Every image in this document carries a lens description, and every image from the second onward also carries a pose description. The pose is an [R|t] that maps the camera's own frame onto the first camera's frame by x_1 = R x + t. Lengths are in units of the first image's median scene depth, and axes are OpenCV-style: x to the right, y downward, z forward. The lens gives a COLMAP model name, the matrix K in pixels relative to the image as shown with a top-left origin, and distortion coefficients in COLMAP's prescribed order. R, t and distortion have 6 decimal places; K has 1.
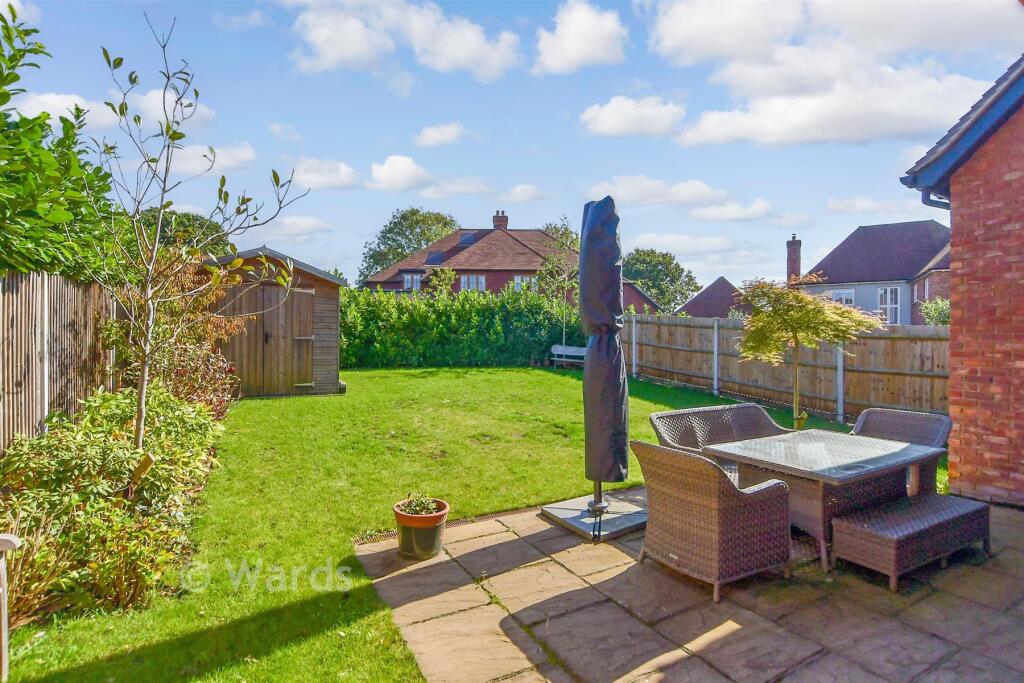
lens RADIAL K [[476.3, 0, 518.2], [0, 476.3, 344.3], [0, 0, 1]] dist [-0.001665, -0.000121]
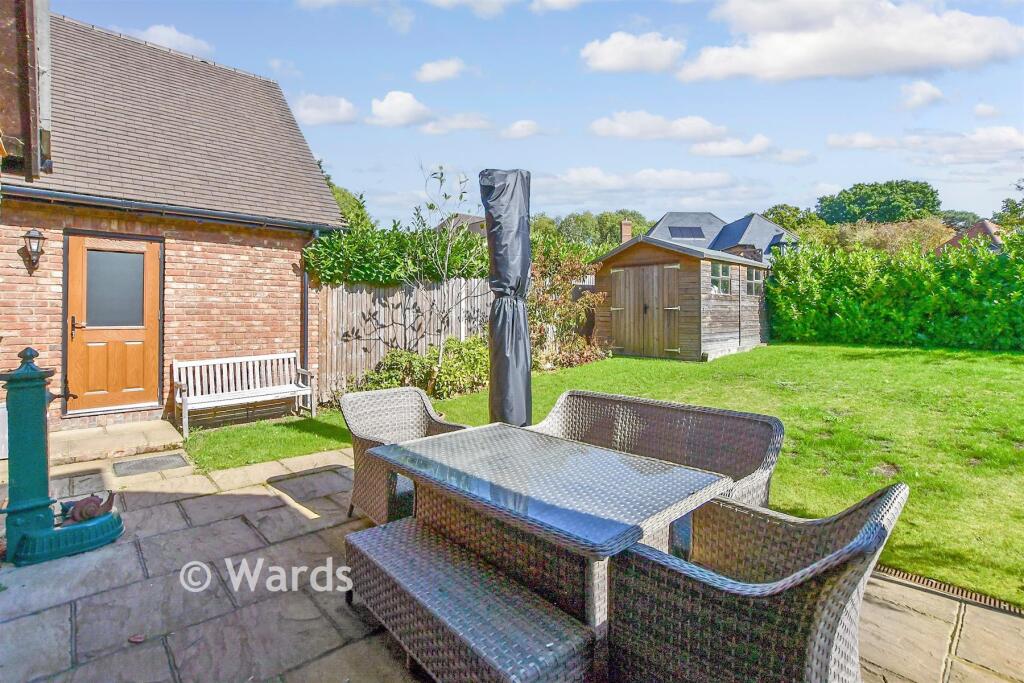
lens RADIAL K [[480.7, 0, 510.2], [0, 480.7, 311.6], [0, 0, 1]] dist [-0.000772, -0.000073]
pose [[0.245592, -0.003029, -0.969369, 0.561155], [-0.005299, 0.999976, -0.004467, 0.001338], [0.969359, 0.006234, 0.245570, 0.350583]]
